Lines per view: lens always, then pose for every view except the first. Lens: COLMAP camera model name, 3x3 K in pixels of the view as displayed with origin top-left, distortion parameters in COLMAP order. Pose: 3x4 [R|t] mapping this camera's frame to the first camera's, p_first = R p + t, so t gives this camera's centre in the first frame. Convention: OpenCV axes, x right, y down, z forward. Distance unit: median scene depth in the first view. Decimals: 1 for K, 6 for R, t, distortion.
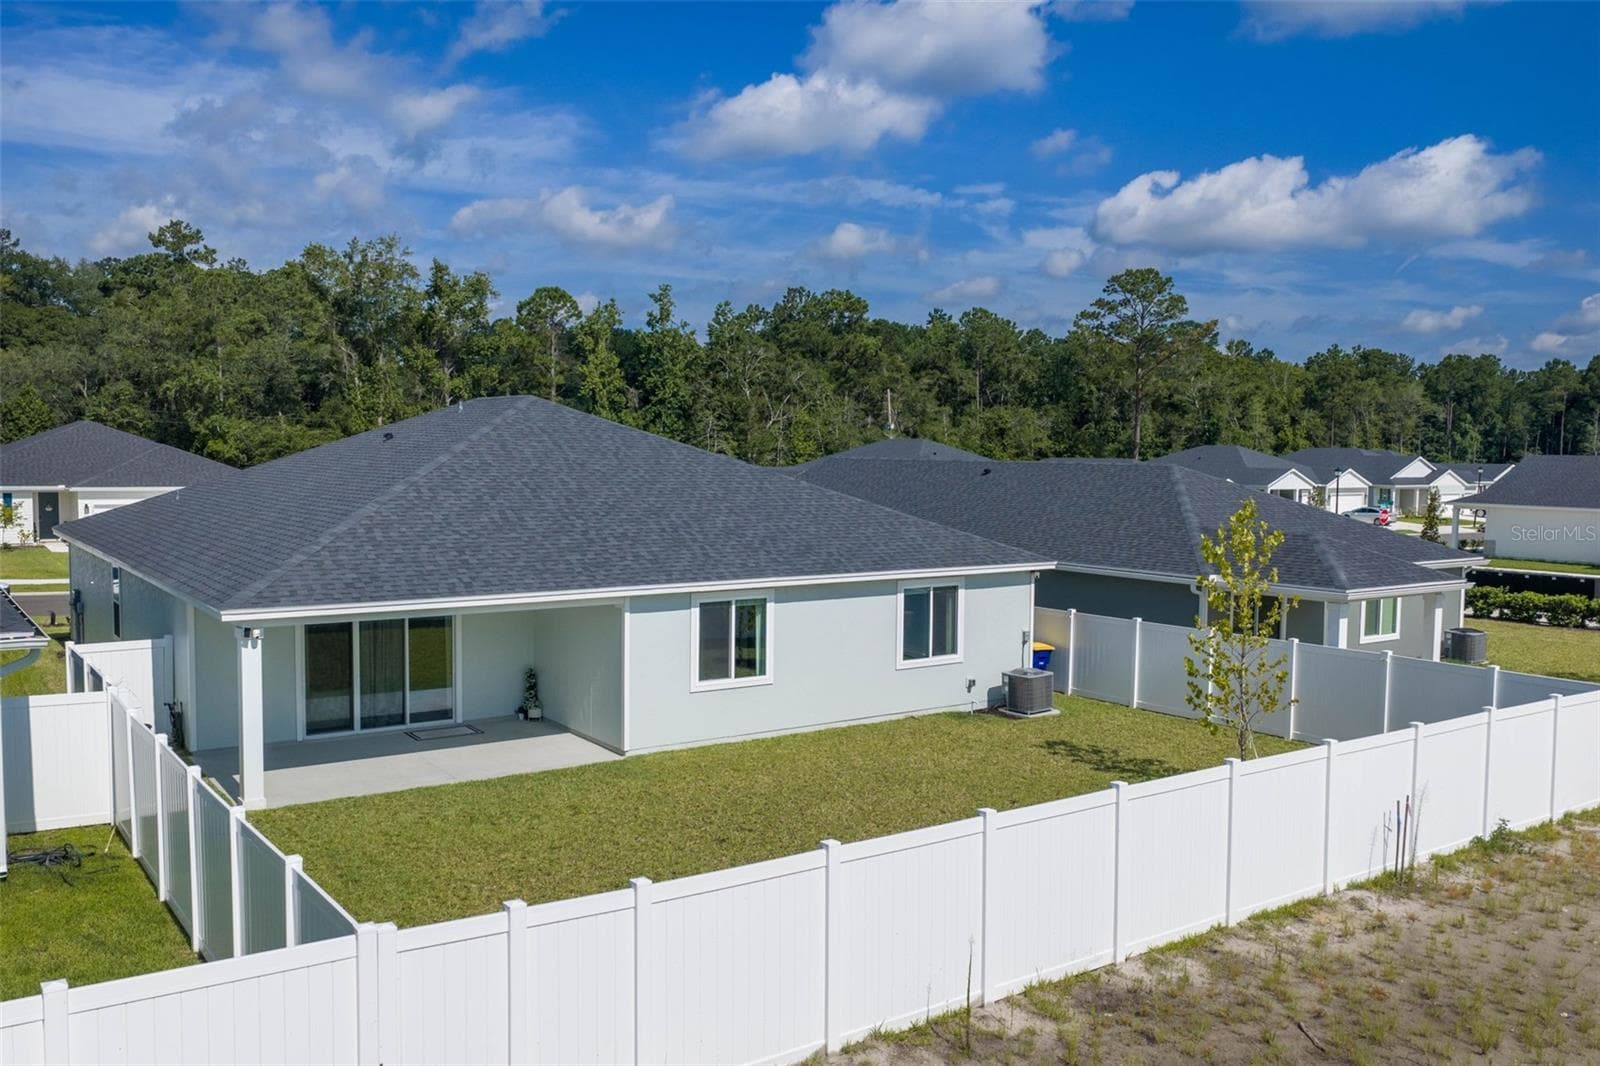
lens RADIAL K [[1325.0, 0, 794.2], [0, 1325.0, 532.6], [0, 0, 1]] dist [0.005254, 0.003377]
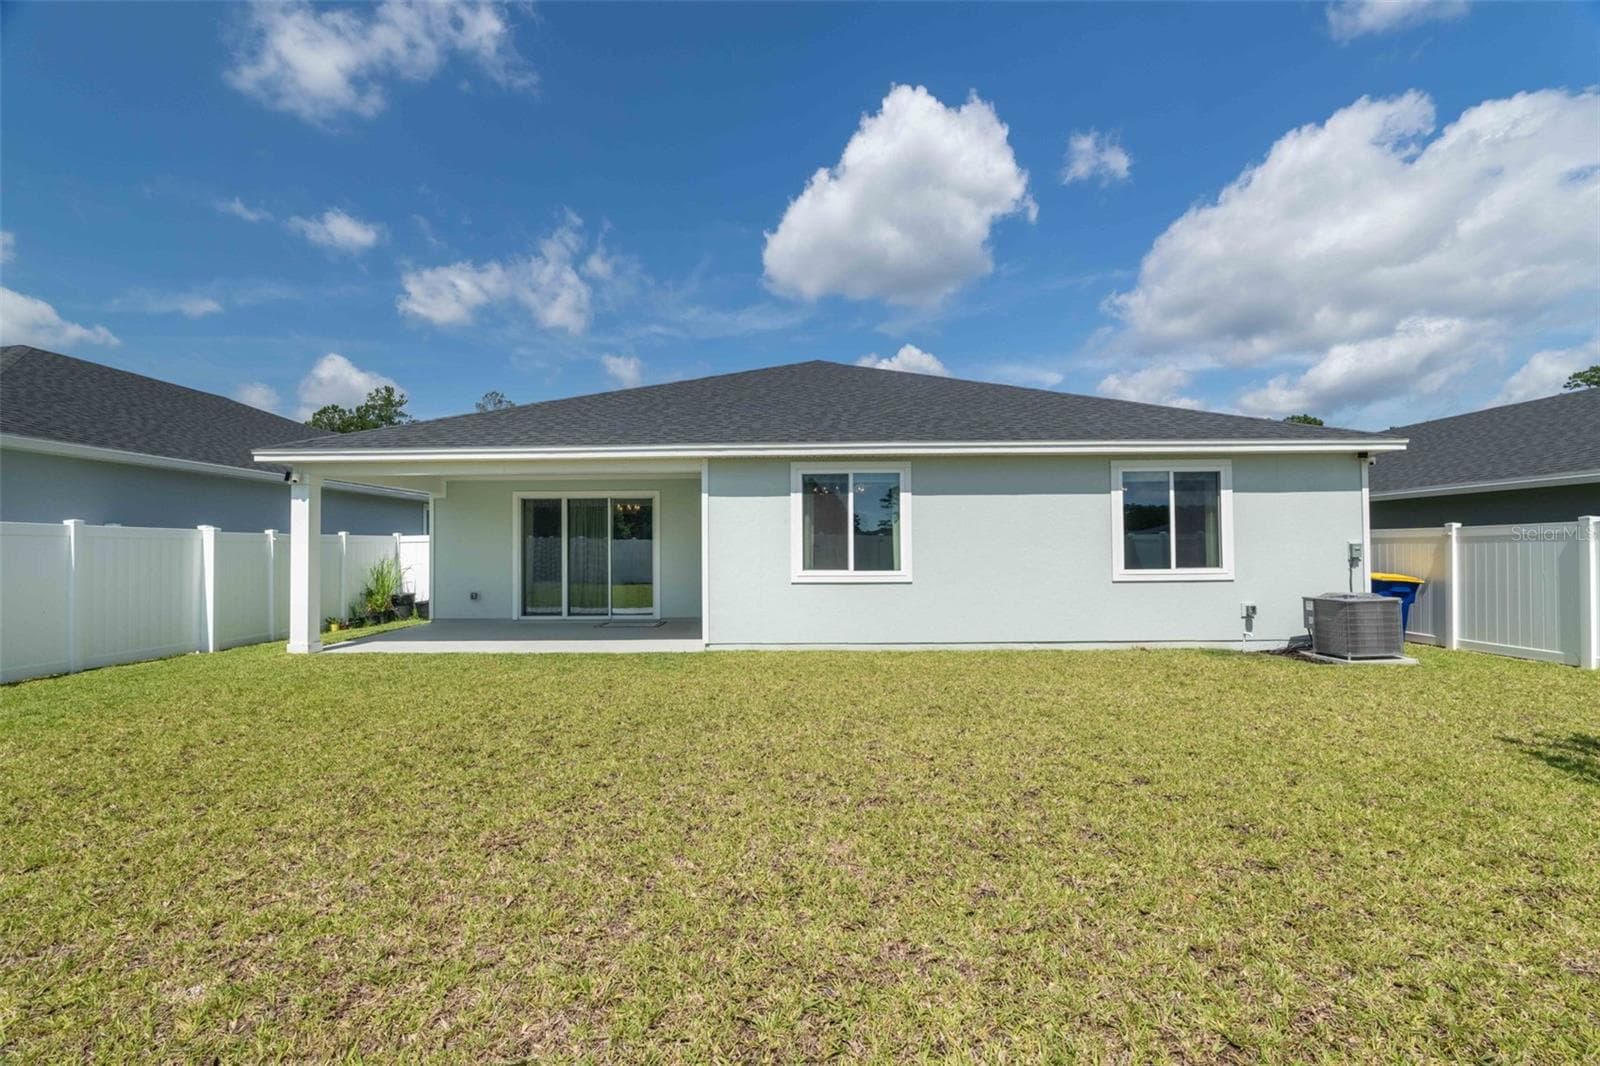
lens RADIAL K [[722.1, 0, 789.8], [0, 722.1, 538.9], [0, 0, 1]] dist [-0.010605, 0.000487]
pose [[0.805917, -0.024074, -0.591539, 0.173421], [-0.022006, 0.997264, -0.070567, 0.114275], [0.591620, 0.069888, 0.803182, 0.577790]]
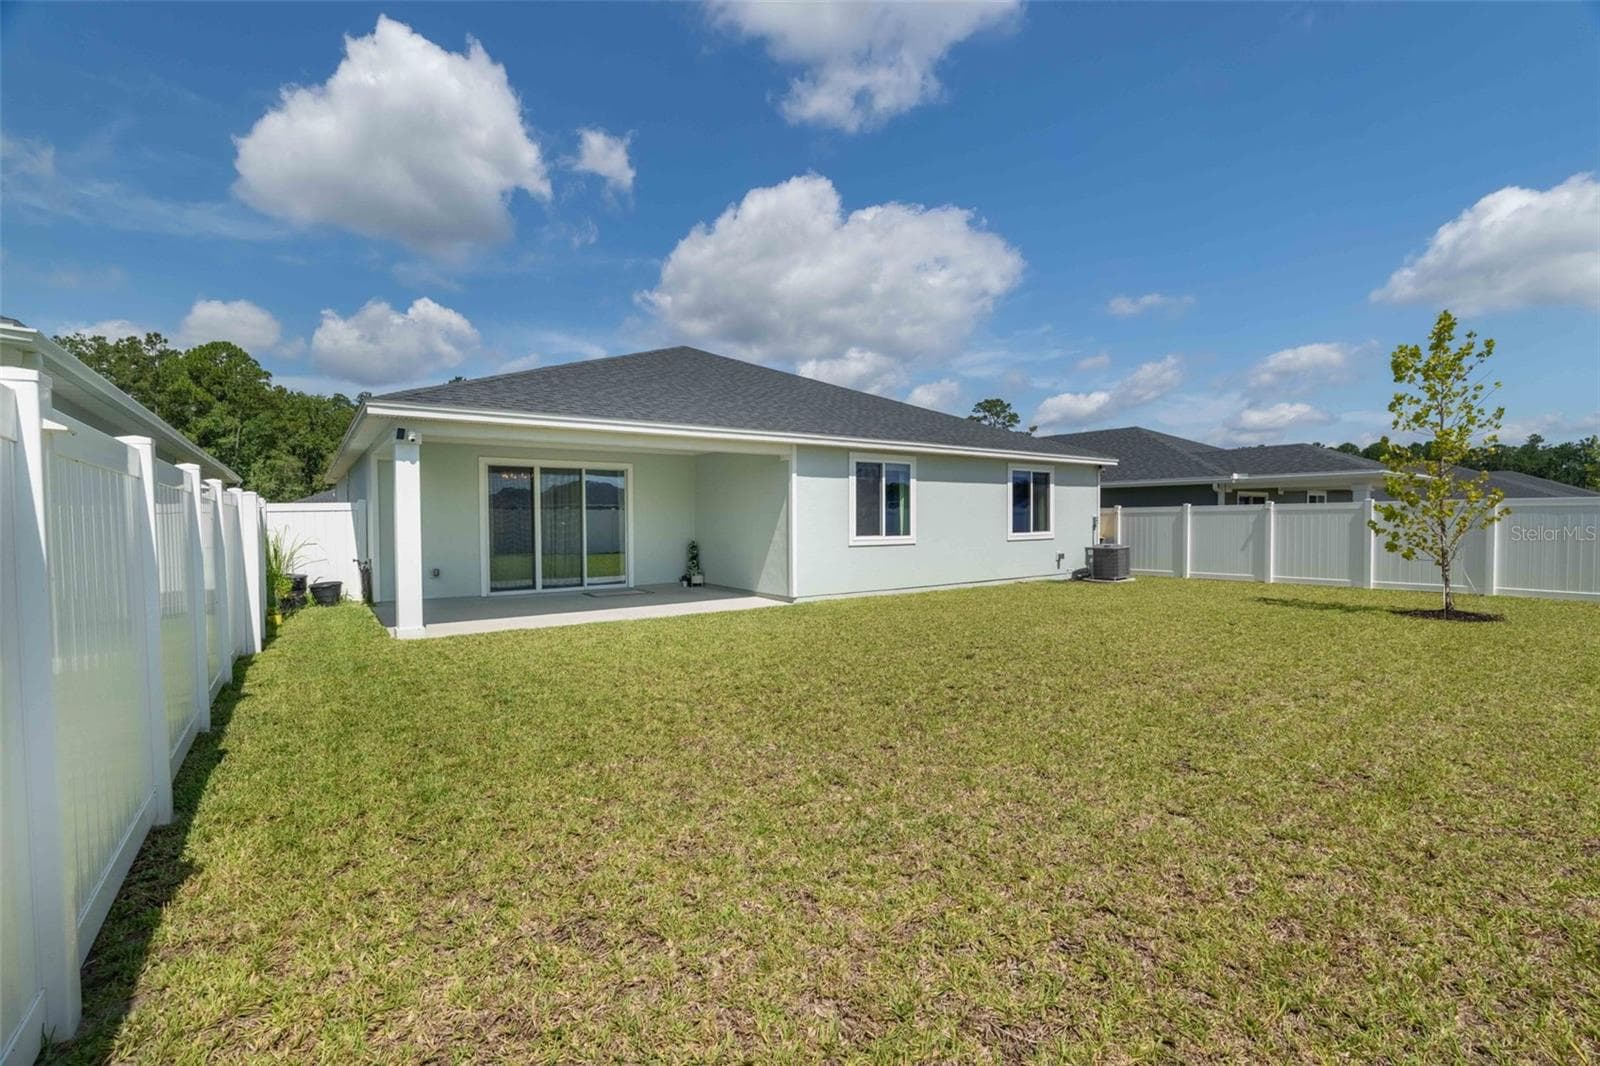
lens RADIAL K [[698.1, 0, 794.7], [0, 698.1, 529.4], [0, 0, 1]] dist [-0.013270, -0.000287]
pose [[0.999845, -0.016692, 0.005520, -0.114243], [0.016929, 0.998791, -0.046148, 0.121012], [-0.004743, 0.046235, 0.998919, 0.399157]]
